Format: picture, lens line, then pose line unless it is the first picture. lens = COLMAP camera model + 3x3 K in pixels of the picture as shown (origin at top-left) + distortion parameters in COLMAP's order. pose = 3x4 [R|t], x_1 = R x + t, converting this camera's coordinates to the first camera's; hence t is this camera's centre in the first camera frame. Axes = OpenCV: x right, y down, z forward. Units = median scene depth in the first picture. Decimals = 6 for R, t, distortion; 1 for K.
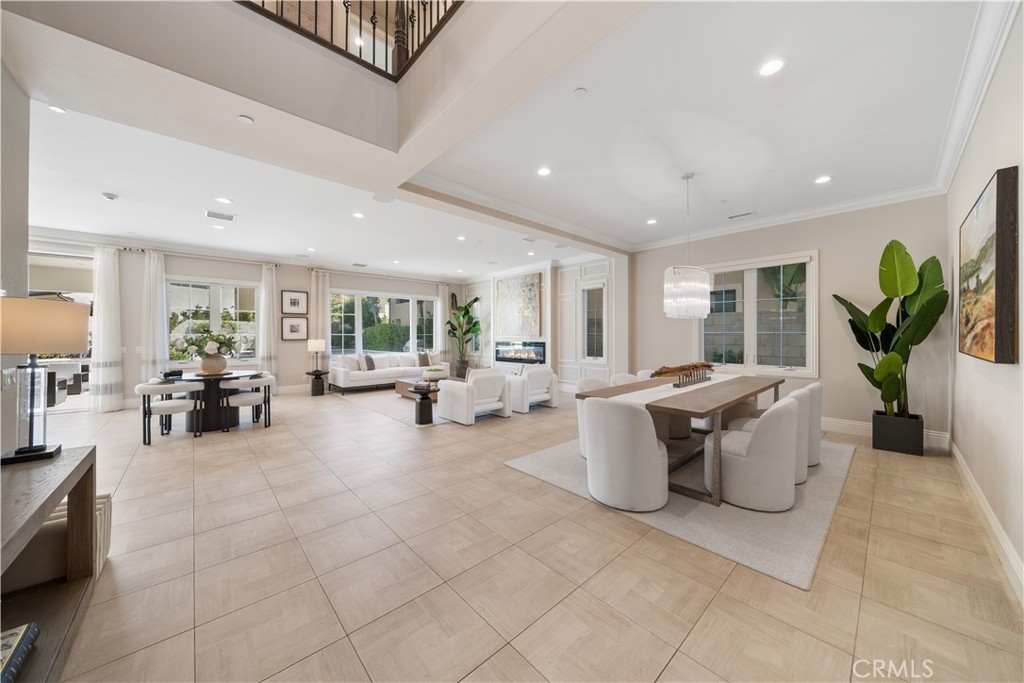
lens RADIAL K [[352.2, 0, 510.2], [0, 352.2, 333.4], [0, 0, 1]] dist [-0.000616, -0.000279]
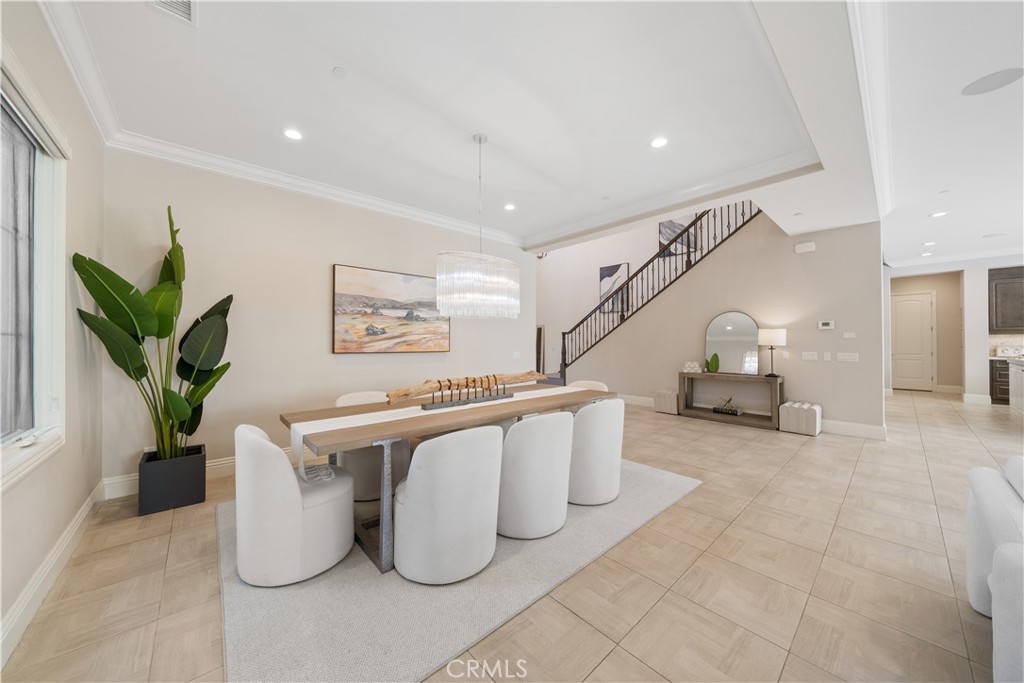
lens RADIAL K [[352.2, 0, 510.1], [0, 352.2, 340.3], [0, 0, 1]] dist [-0.000616, -0.000279]
pose [[-0.999951, 0.005690, 0.008048, 0.529921], [0.005629, 0.999956, -0.007560, 0.014148], [-0.008091, -0.007515, -0.999939, 2.186384]]
